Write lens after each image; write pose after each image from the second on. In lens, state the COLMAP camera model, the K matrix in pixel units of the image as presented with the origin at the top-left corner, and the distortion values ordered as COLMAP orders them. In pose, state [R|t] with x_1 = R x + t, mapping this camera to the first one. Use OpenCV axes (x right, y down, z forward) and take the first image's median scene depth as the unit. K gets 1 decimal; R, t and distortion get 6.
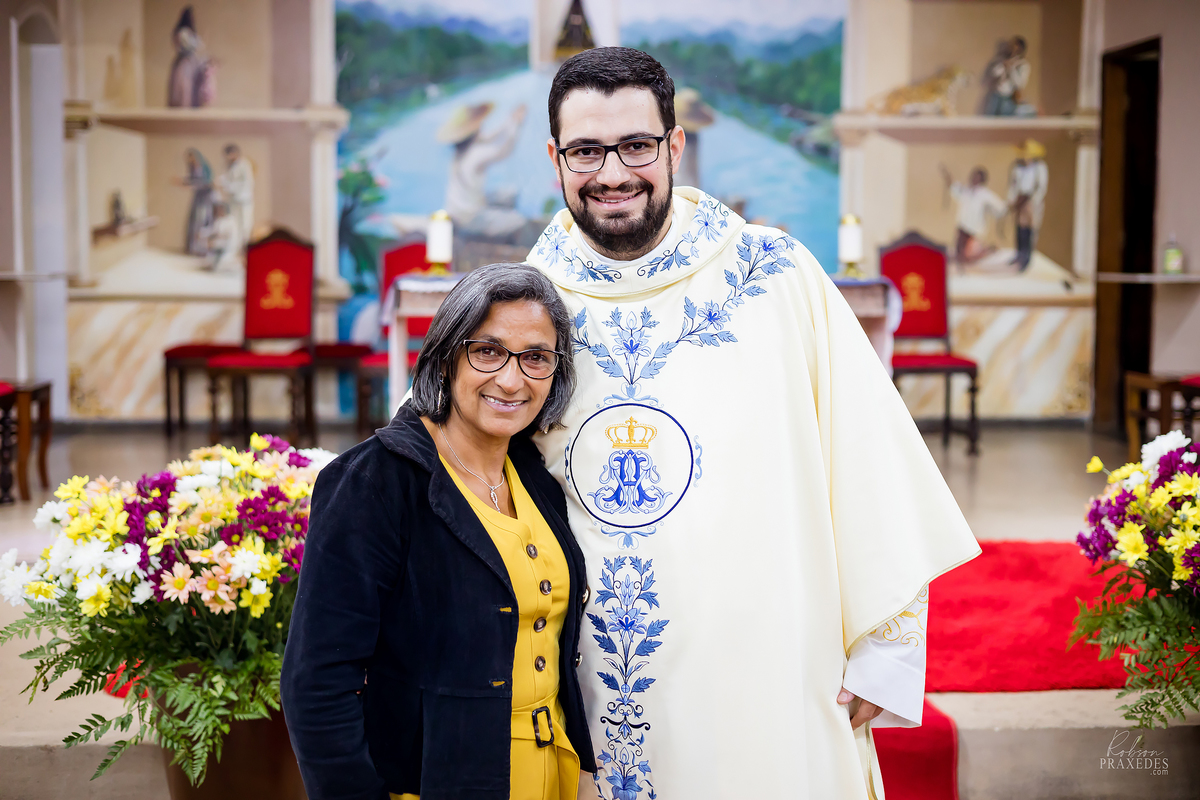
lens RADIAL K [[1671.9, 0, 606.1], [0, 1671.9, 403.9], [0, 0, 1]] dist [0.042880, -0.224989]
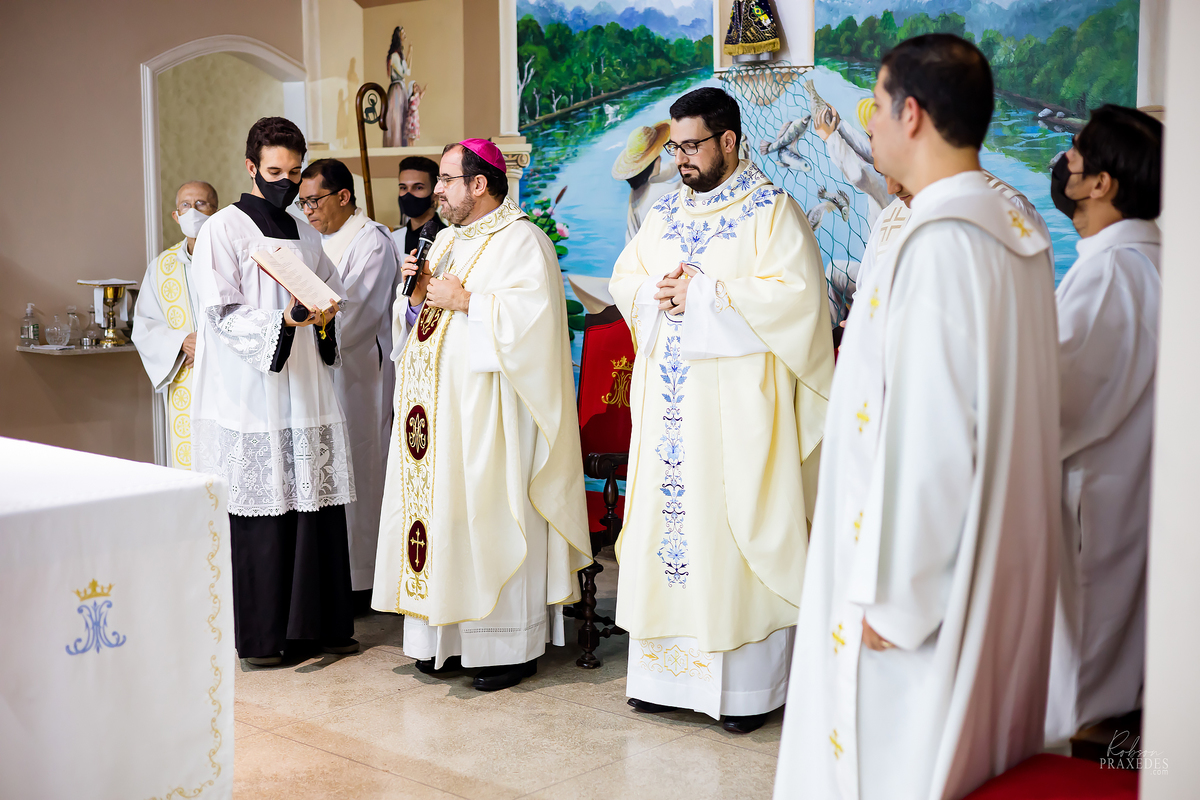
lens RADIAL K [[1675.2, 0, 604.7], [0, 1675.2, 412.0], [0, 0, 1]] dist [0.016813, -0.097873]
pose [[0.707579, 0.079944, -0.702098, 0.444398], [-0.057019, 0.996799, 0.056037, -0.095879], [0.704330, 0.000382, 0.709872, 0.472168]]
